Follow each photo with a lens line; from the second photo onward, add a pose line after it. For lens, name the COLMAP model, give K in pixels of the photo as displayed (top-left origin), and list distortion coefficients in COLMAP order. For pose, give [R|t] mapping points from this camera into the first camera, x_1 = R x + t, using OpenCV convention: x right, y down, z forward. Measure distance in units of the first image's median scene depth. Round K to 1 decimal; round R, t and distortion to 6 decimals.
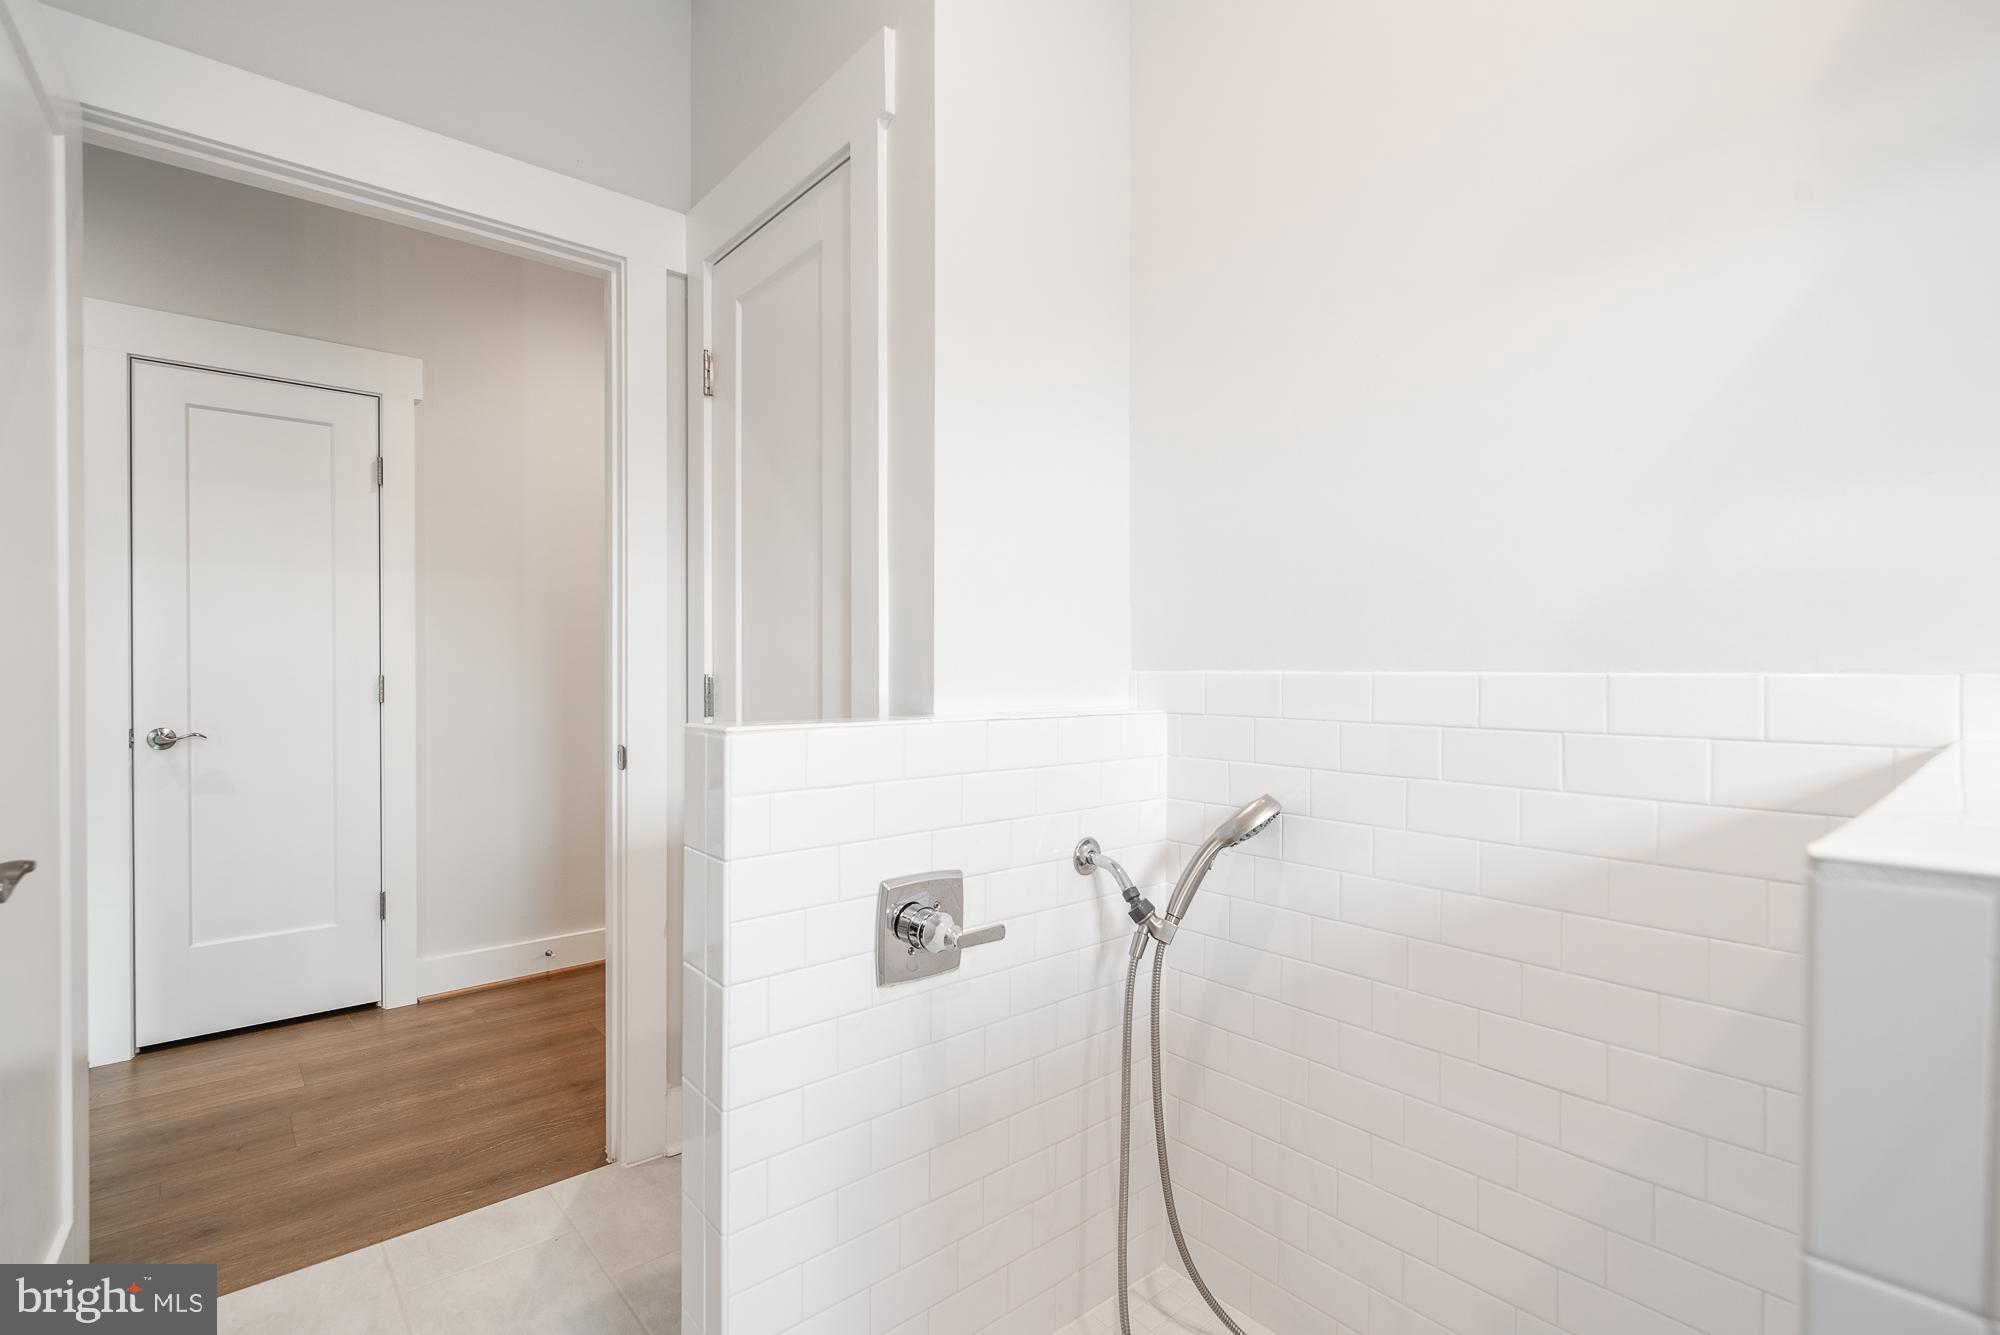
lens RADIAL K [[918.2, 0, 1002.5], [0, 918.2, 668.2], [0, 0, 1]] dist [0.002026, -0.001434]
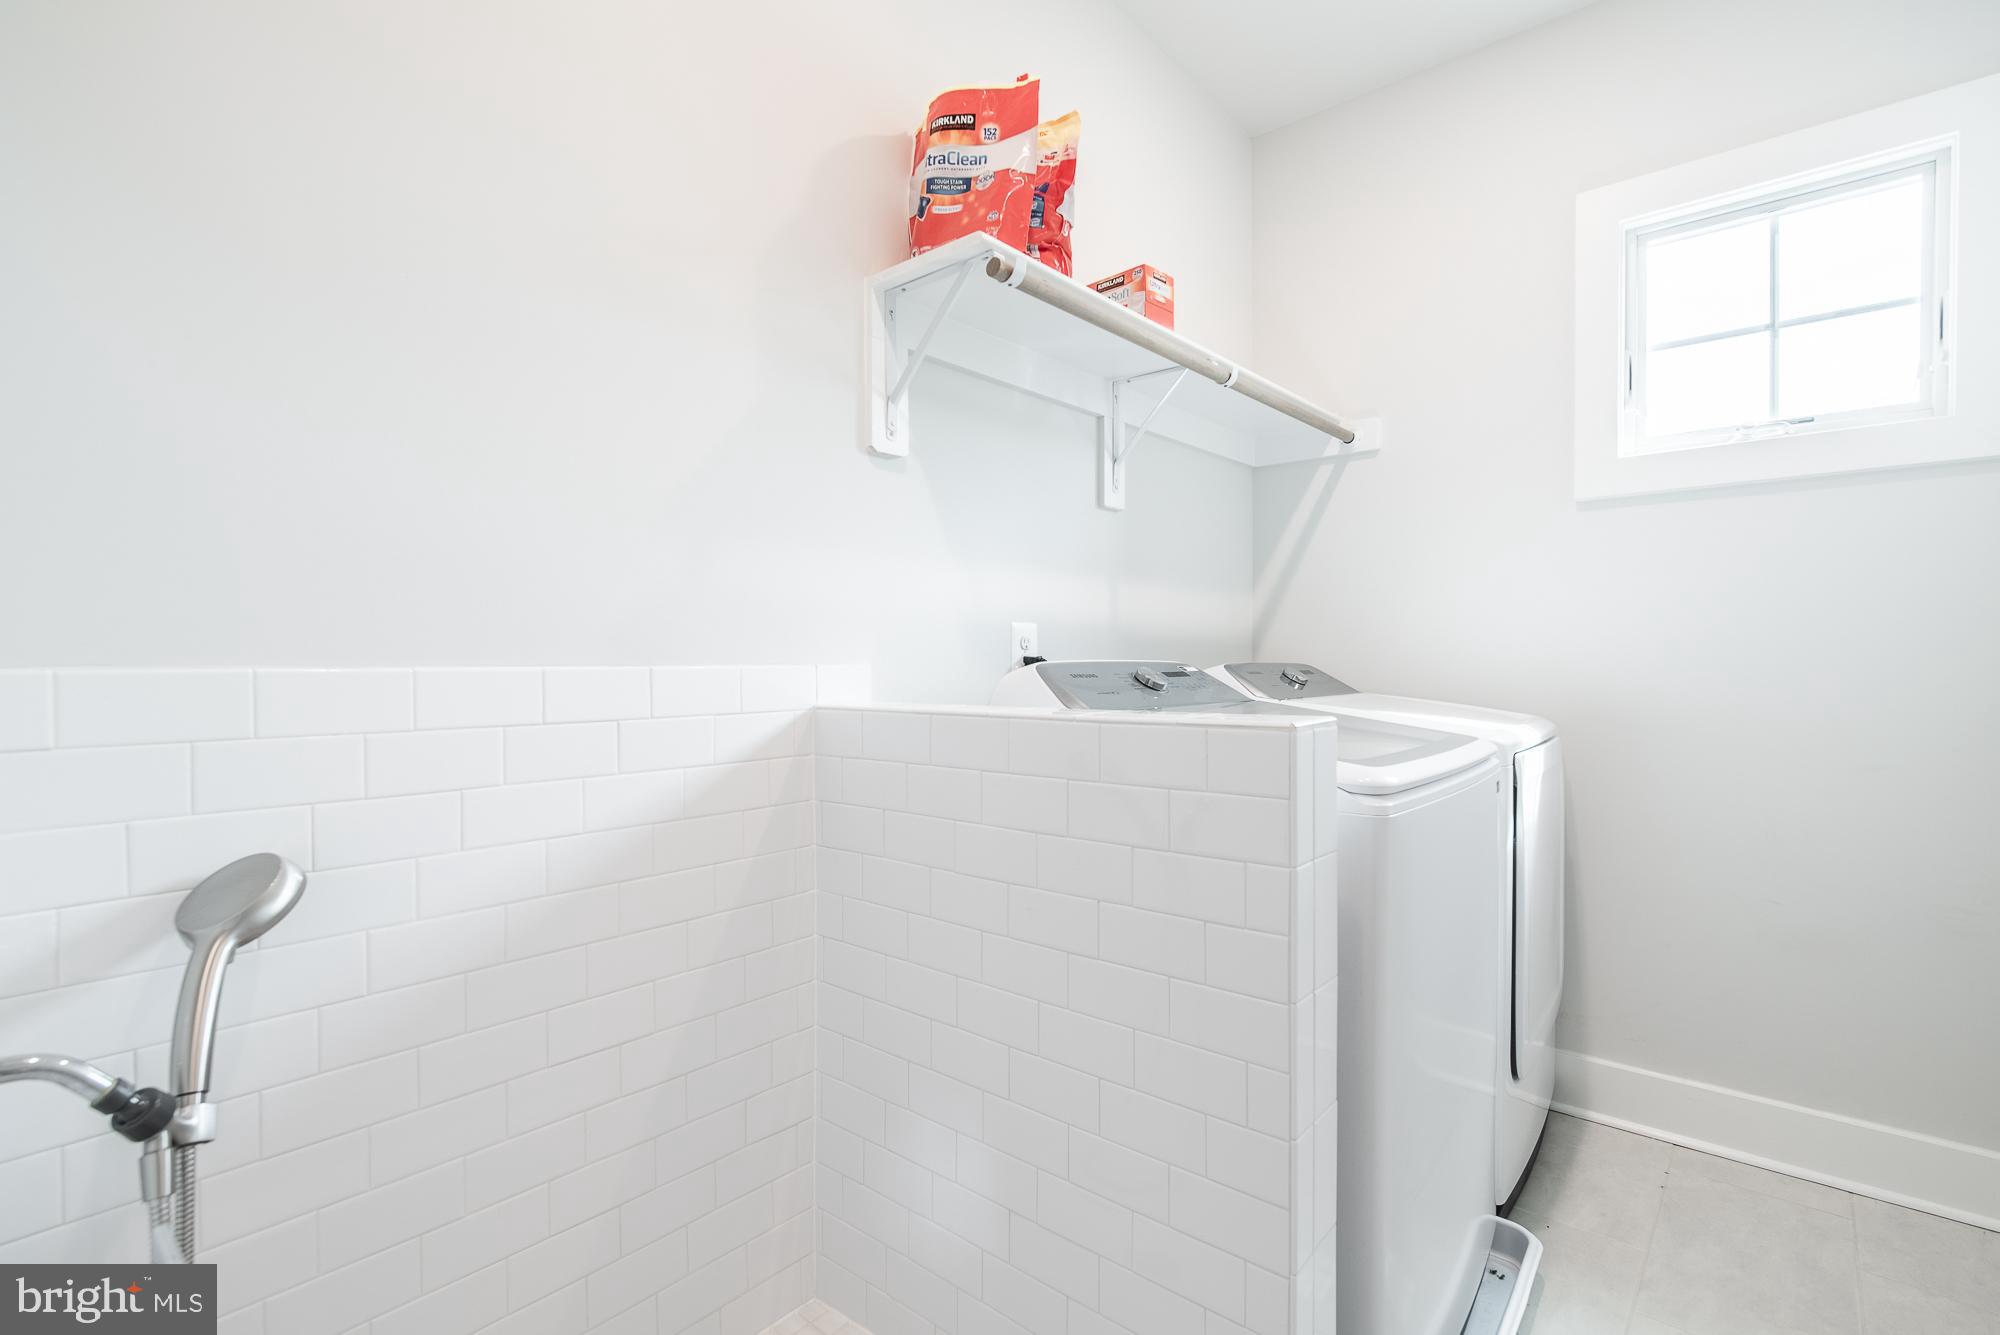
lens RADIAL K [[918.2, 0, 1003.1], [0, 918.2, 668.8], [0, 0, 1]] dist [0.002026, -0.001434]
pose [[-0.153149, -0.006508, 0.988182, -0.452308], [0.000986, 0.999977, 0.006739, 0.000213], [-0.988203, 0.002006, -0.153139, 0.588584]]
